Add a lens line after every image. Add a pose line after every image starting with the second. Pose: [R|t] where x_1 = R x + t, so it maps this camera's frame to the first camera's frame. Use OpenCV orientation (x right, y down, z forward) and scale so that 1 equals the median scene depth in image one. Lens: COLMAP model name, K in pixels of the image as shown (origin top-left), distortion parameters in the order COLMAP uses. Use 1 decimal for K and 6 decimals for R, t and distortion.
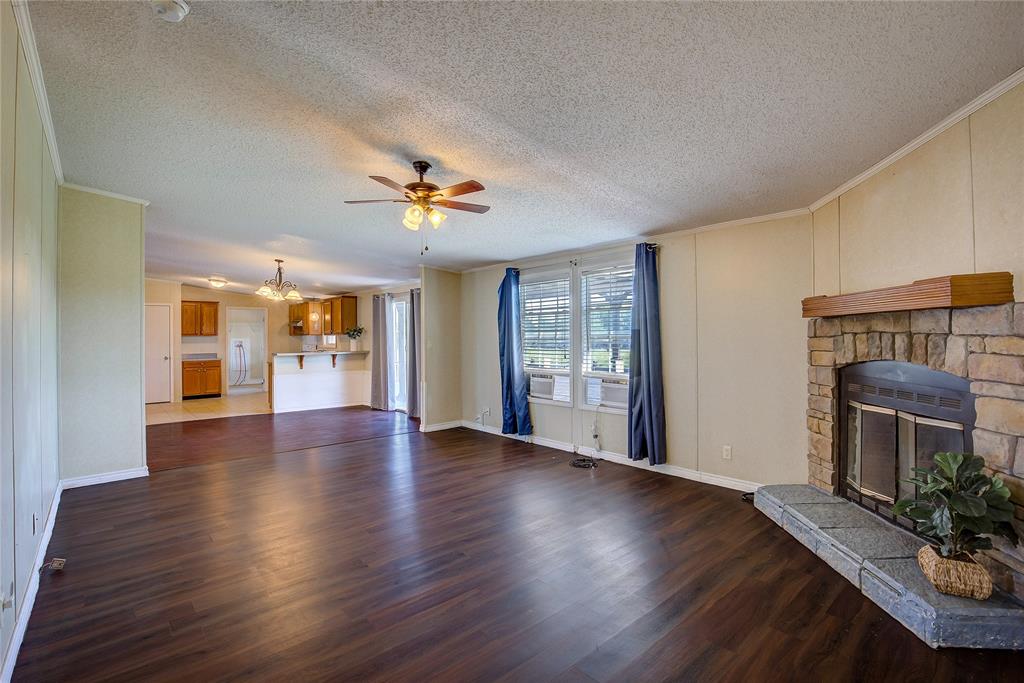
lens RADIAL K [[474.1, 0, 514.4], [0, 474.1, 333.5], [0, 0, 1]] dist [-0.033261, 0.003791]
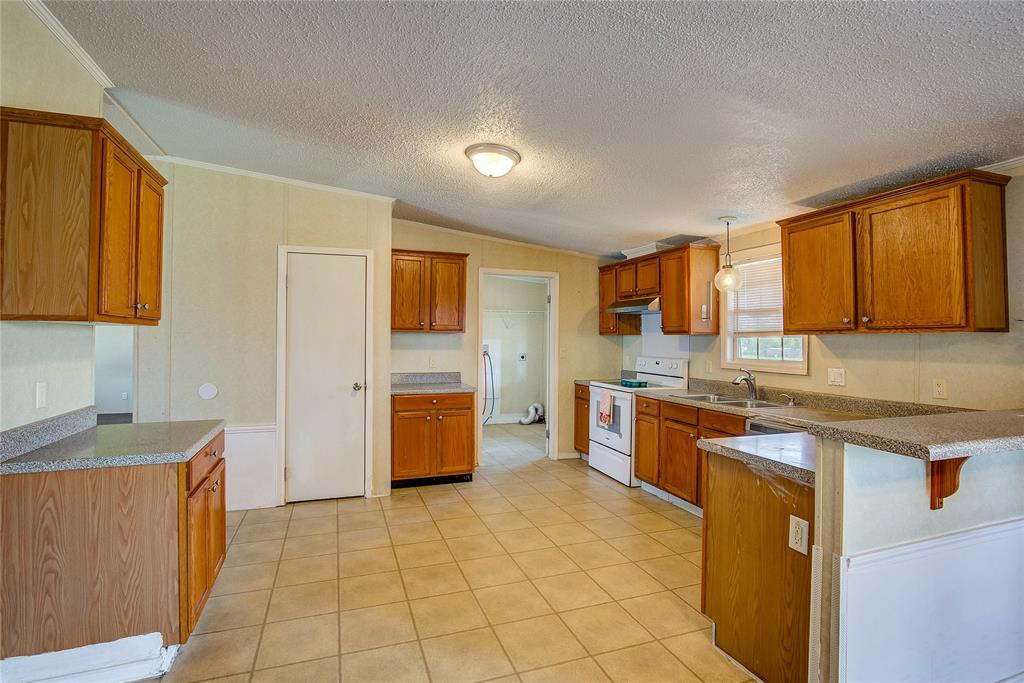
lens RADIAL K [[474.1, 0, 497.3], [0, 474.1, 329.0], [0, 0, 1]] dist [-0.033261, 0.003791]
pose [[0.916691, 0.006948, -0.399535, -0.465587], [-0.011647, 0.999889, -0.009333, 0.005331], [0.399426, 0.013209, 0.916670, 0.660656]]
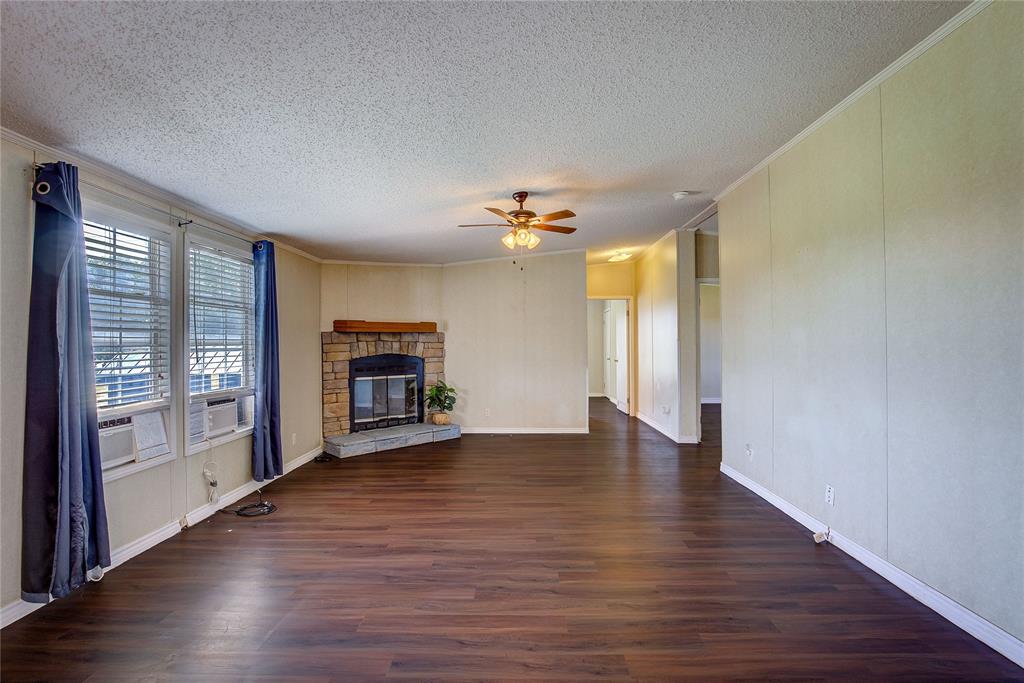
lens RADIAL K [[474.1, 0, 529.0], [0, 474.1, 343.3], [0, 0, 1]] dist [-0.033261, 0.003791]
pose [[-0.751838, 0.014656, 0.659185, -0.920467], [0.010046, 0.999892, -0.010772, 0.030606], [-0.659271, -0.001477, -0.751904, 1.747524]]
